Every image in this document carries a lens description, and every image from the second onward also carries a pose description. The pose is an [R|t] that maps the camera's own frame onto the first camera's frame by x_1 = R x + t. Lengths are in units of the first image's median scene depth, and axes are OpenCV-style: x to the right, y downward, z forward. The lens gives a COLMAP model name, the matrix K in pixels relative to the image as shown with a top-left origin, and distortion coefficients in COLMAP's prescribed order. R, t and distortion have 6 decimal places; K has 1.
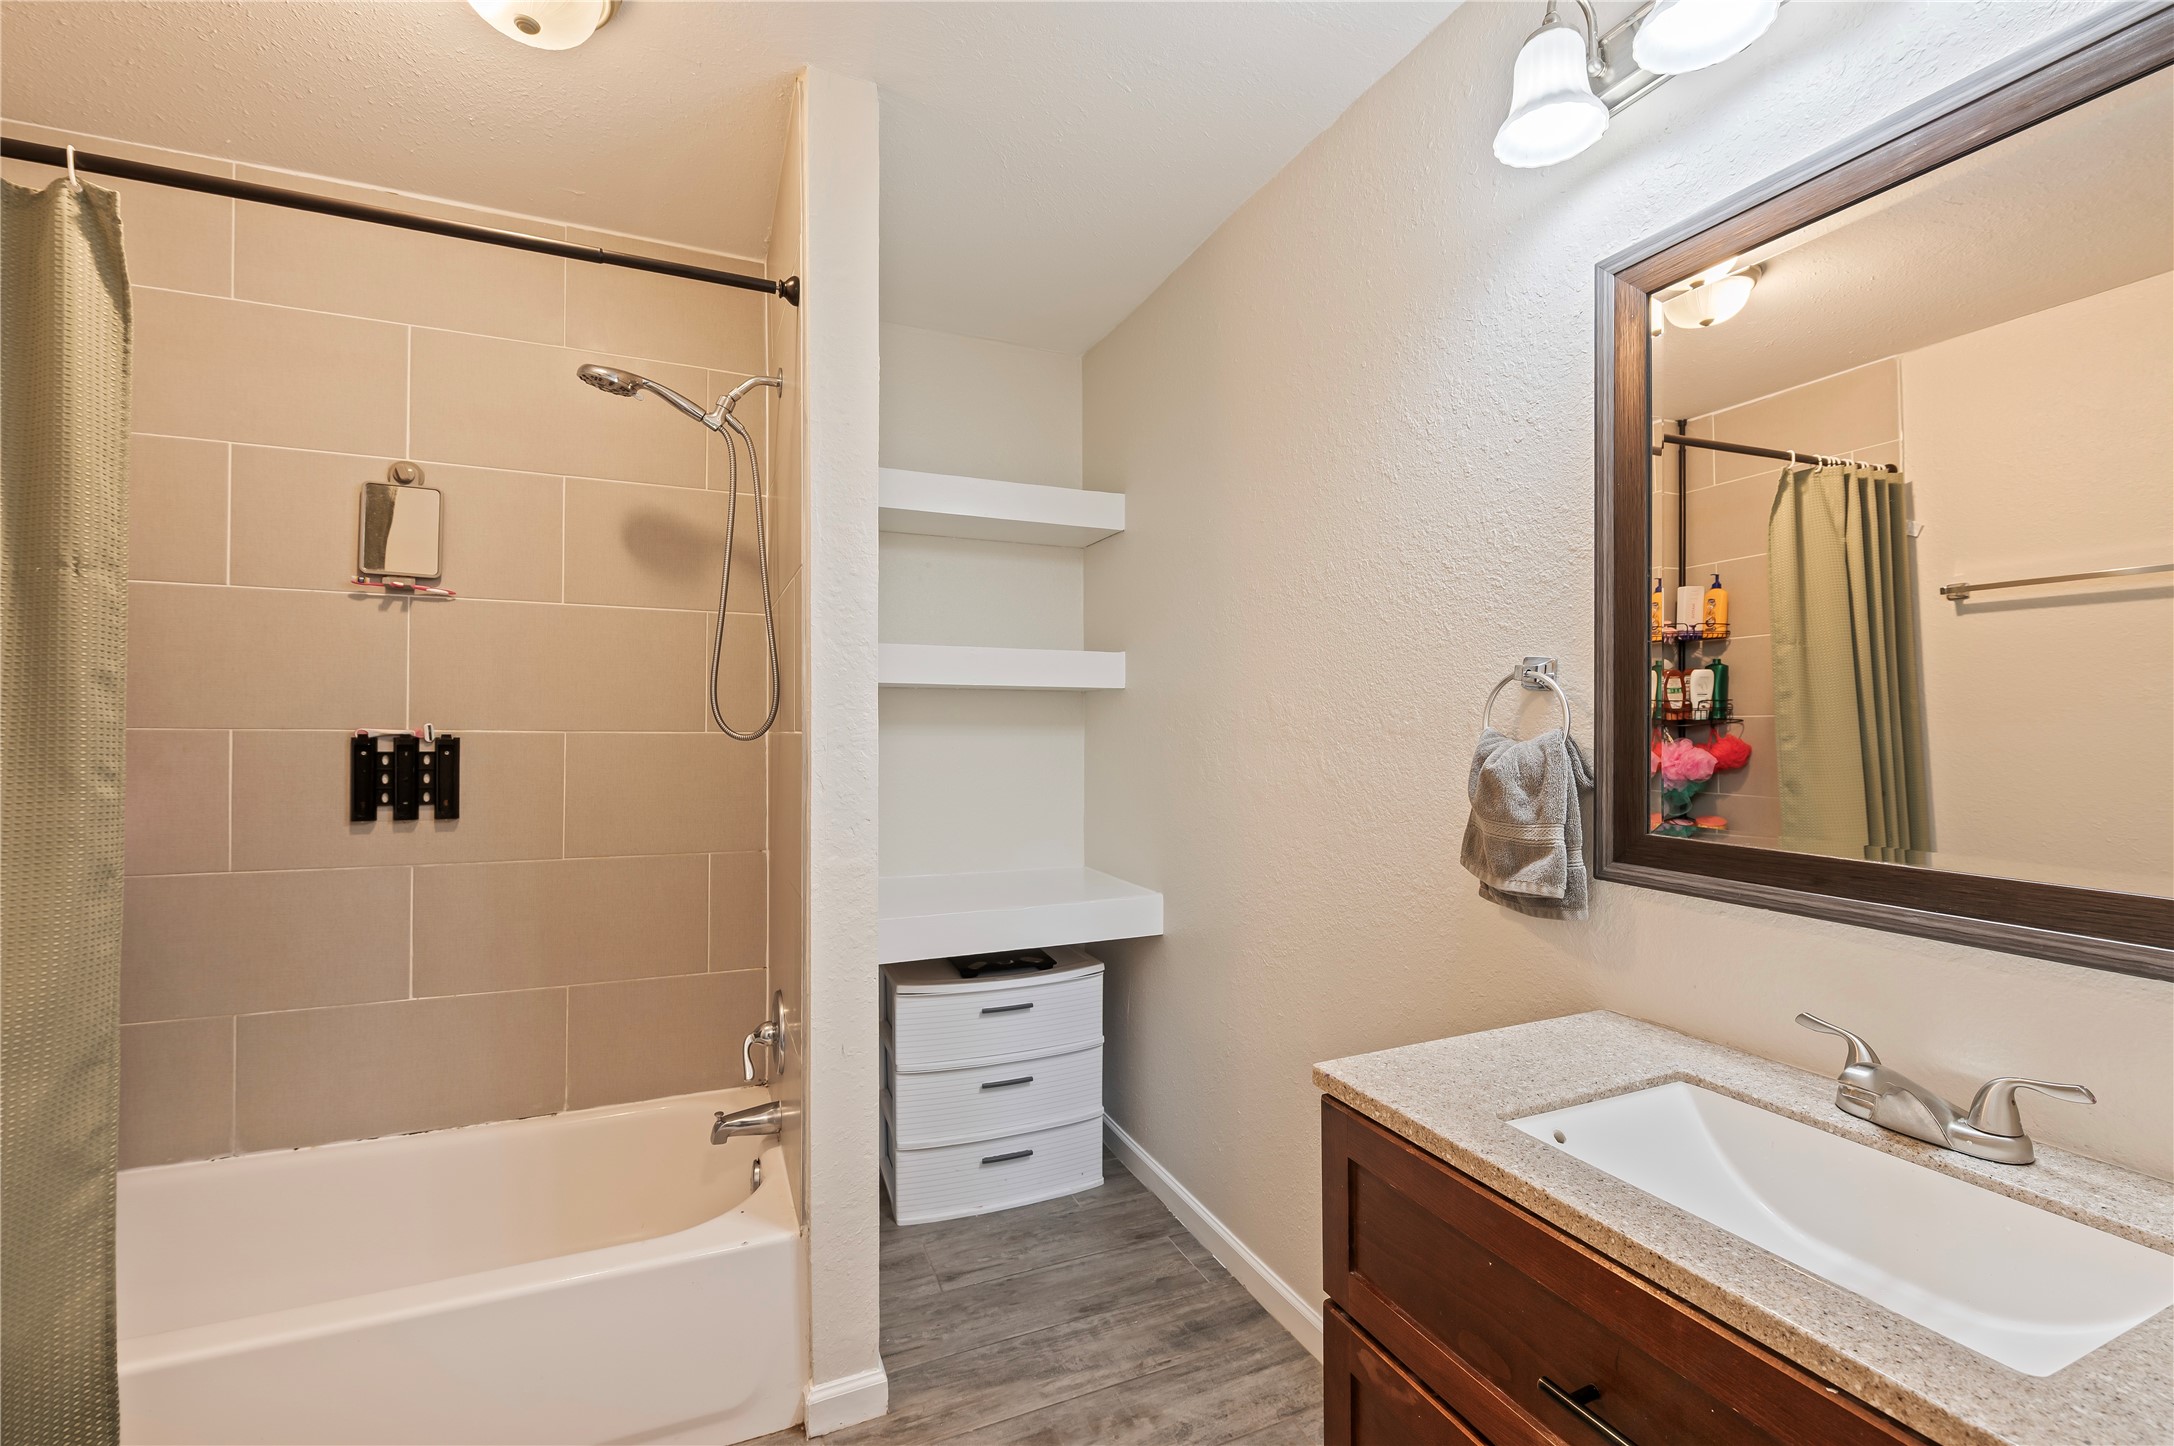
lens RADIAL K [[929.1, 0, 1091.5], [0, 929.1, 725.1], [0, 0, 1]] dist [-0.001247, -0.002163]
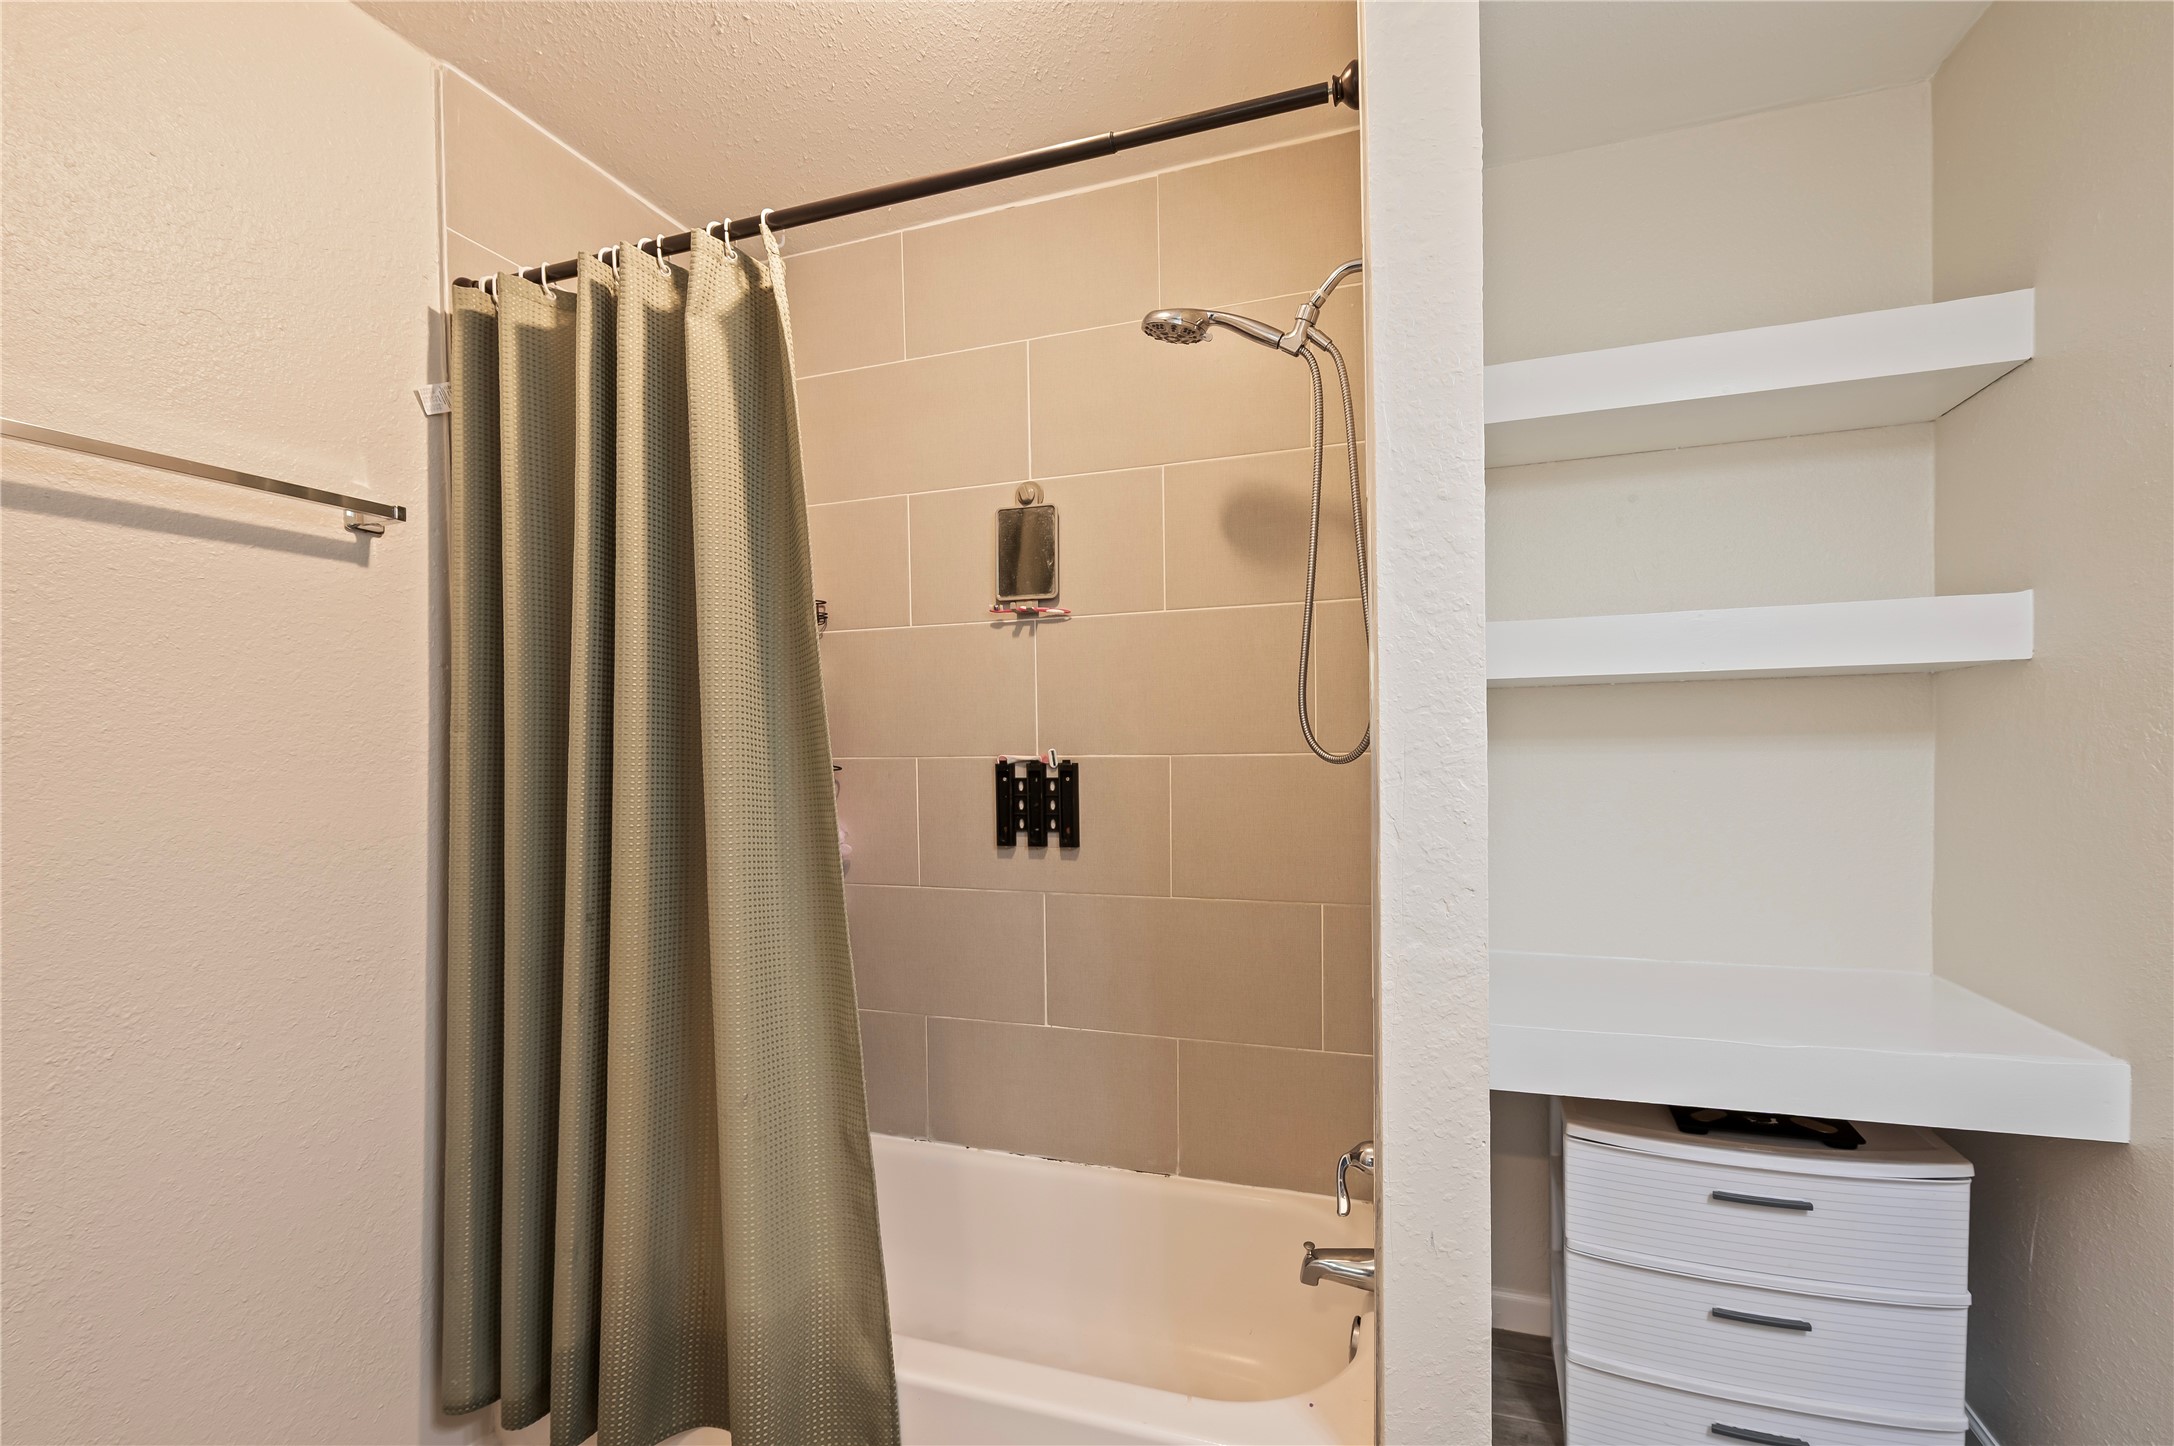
lens RADIAL K [[929.1, 0, 1155.3], [0, 929.1, 785.3], [0, 0, 1]] dist [-0.001247, -0.002163]
pose [[0.751367, 0.007644, -0.659840, 0.011437], [0.021276, 0.999132, 0.035801, 0.003805], [0.659541, -0.040939, 0.750553, 0.338851]]
